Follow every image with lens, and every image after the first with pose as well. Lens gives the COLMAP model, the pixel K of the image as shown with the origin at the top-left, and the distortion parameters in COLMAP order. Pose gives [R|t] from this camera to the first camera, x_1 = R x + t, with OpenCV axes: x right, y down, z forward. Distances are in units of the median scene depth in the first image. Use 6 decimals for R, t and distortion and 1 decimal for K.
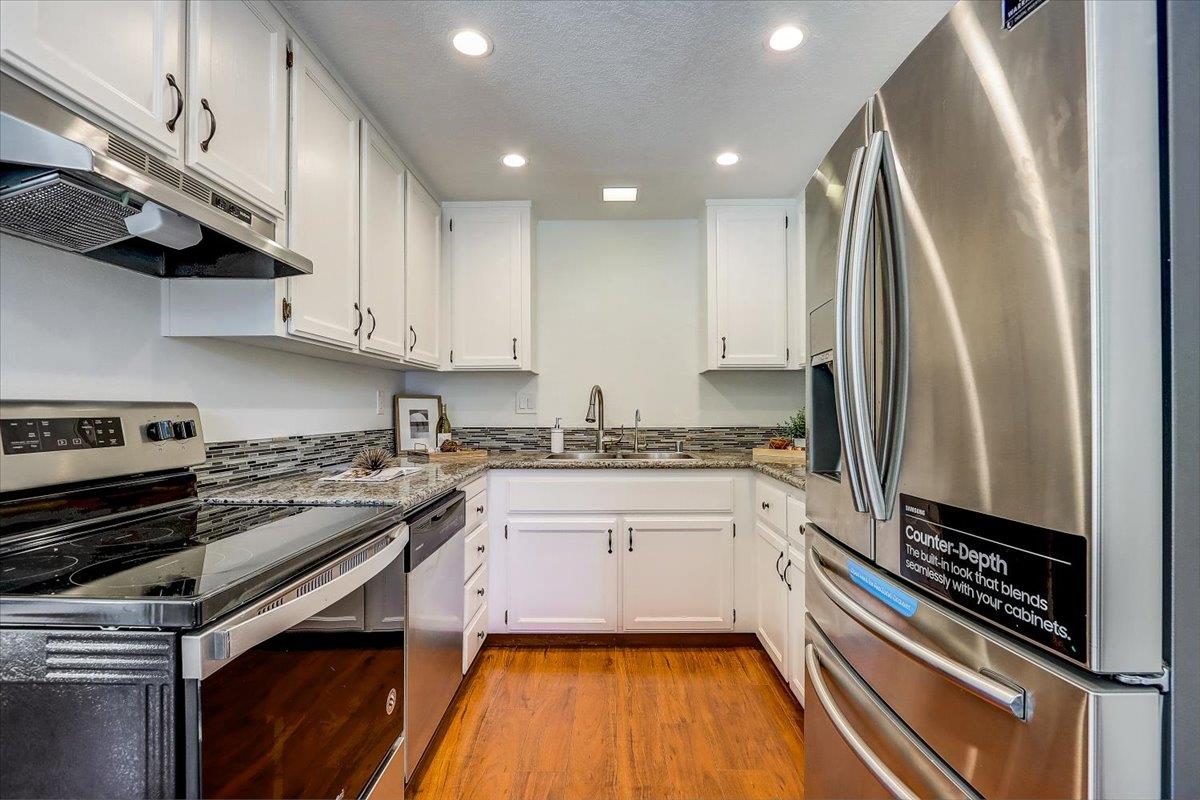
lens RADIAL K [[557.4, 0, 601.2], [0, 557.4, 408.1], [0, 0, 1]] dist [-0.015184, 0.001591]
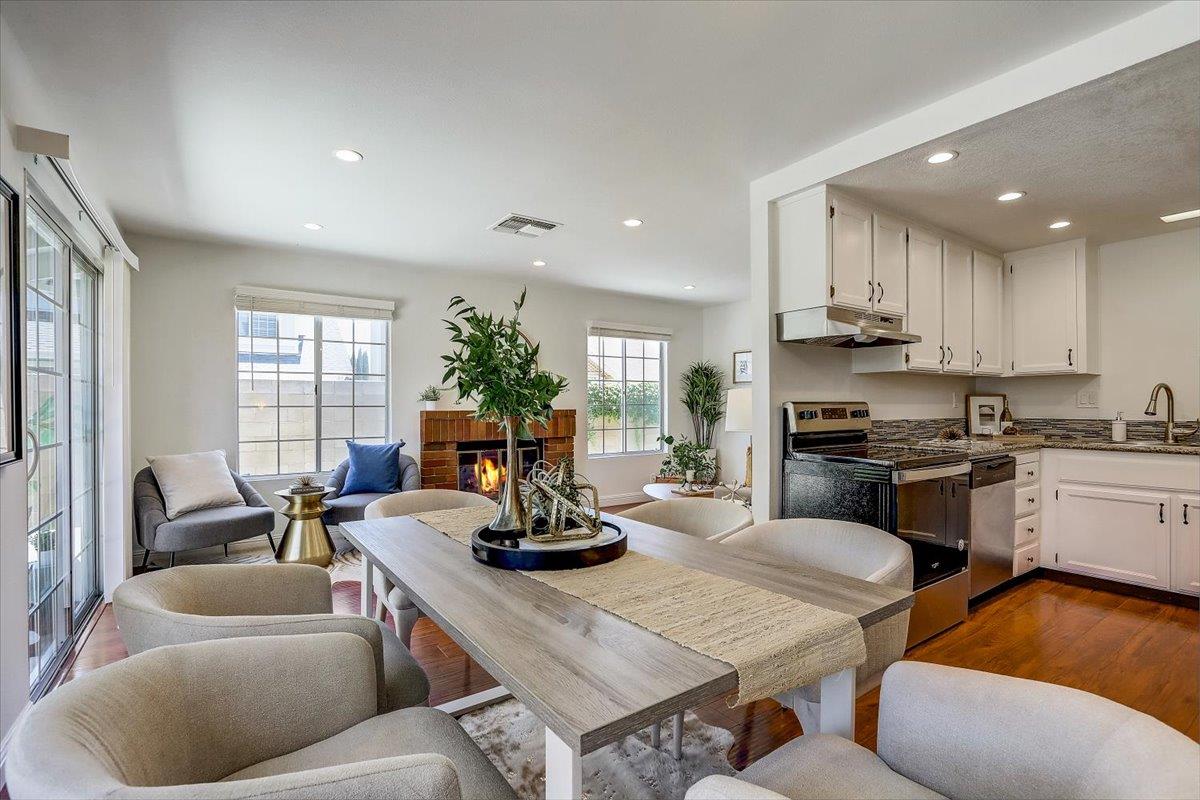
lens RADIAL K [[557.4, 0, 605.2], [0, 557.4, 406.0], [0, 0, 1]] dist [-0.015184, 0.001591]
pose [[0.586813, 0.000576, -0.809723, 0.274649], [0.003410, 0.999989, 0.003182, -0.002206], [0.809716, -0.004628, 0.586804, -0.686152]]
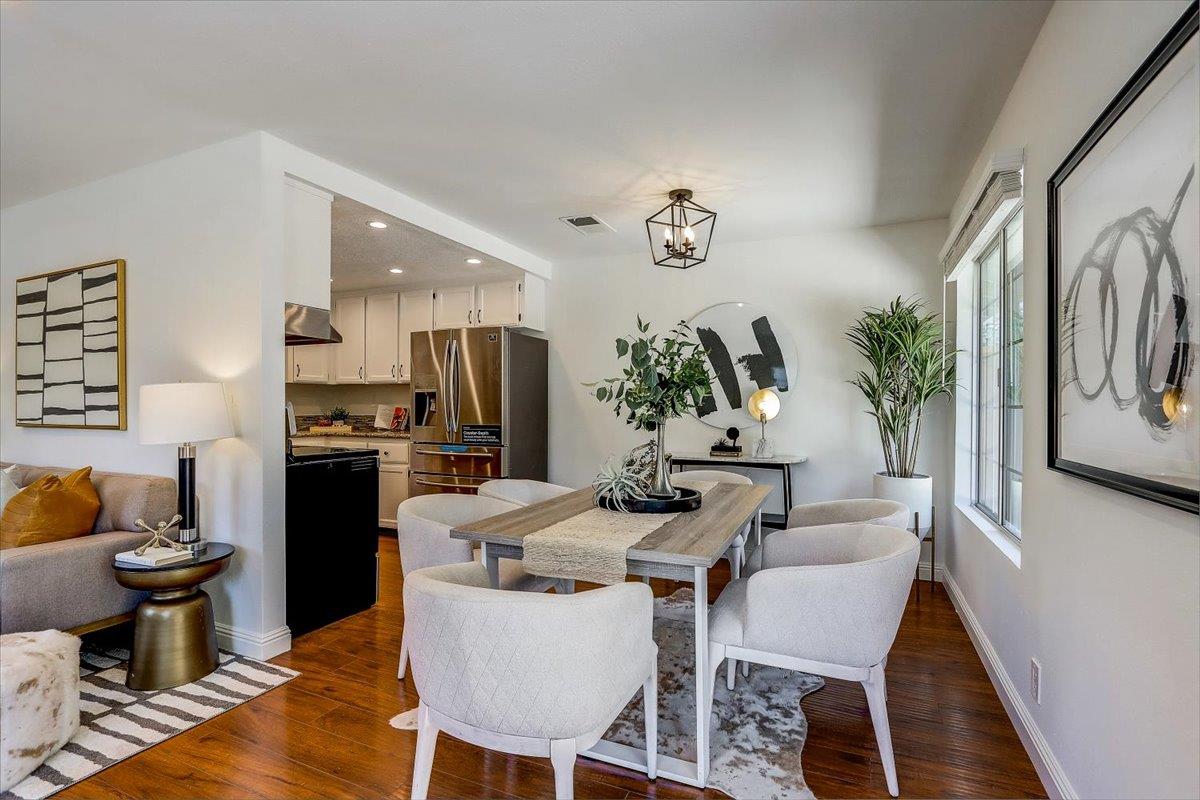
lens RADIAL K [[557.4, 0, 610.0], [0, 557.4, 405.6], [0, 0, 1]] dist [-0.015184, 0.001591]
pose [[0.380607, 0.003091, 0.924732, -1.149599], [-0.005401, 0.999985, -0.001120, -0.000534], [-0.924721, -0.004568, 0.380618, -0.658029]]
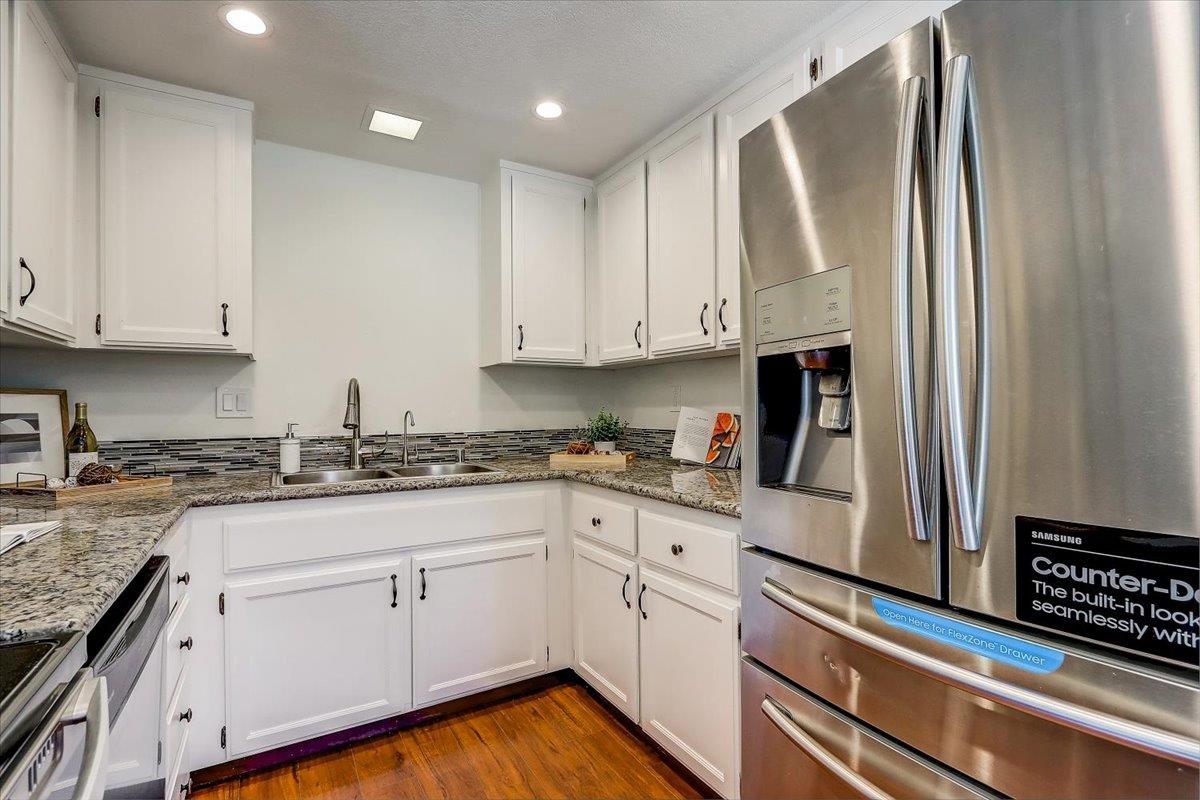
lens RADIAL K [[557.4, 0, 602.7], [0, 557.4, 407.8], [0, 0, 1]] dist [-0.015184, 0.001591]
pose [[0.850520, -0.002826, 0.525936, -0.134077], [0.003890, 0.999992, -0.000917, -0.000087], [-0.525929, 0.002826, 0.850524, 0.234467]]
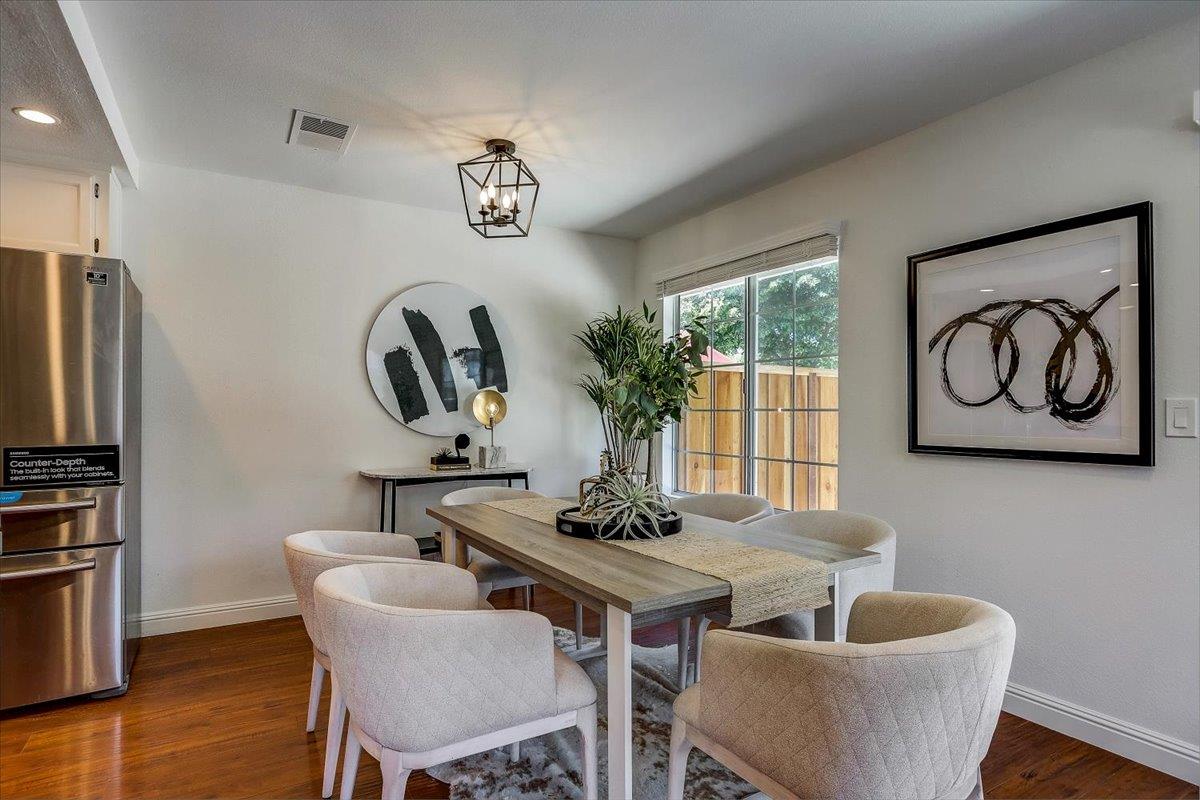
lens RADIAL K [[637.2, 0, 603.9], [0, 637.2, 405.8], [0, 0, 1]] dist [0.000216, -0.004055]
pose [[-0.528073, 0.003367, 0.849192, -1.009902], [-0.004824, 0.999964, -0.006965, -0.000861], [-0.849185, -0.007774, -0.528038, 0.119566]]
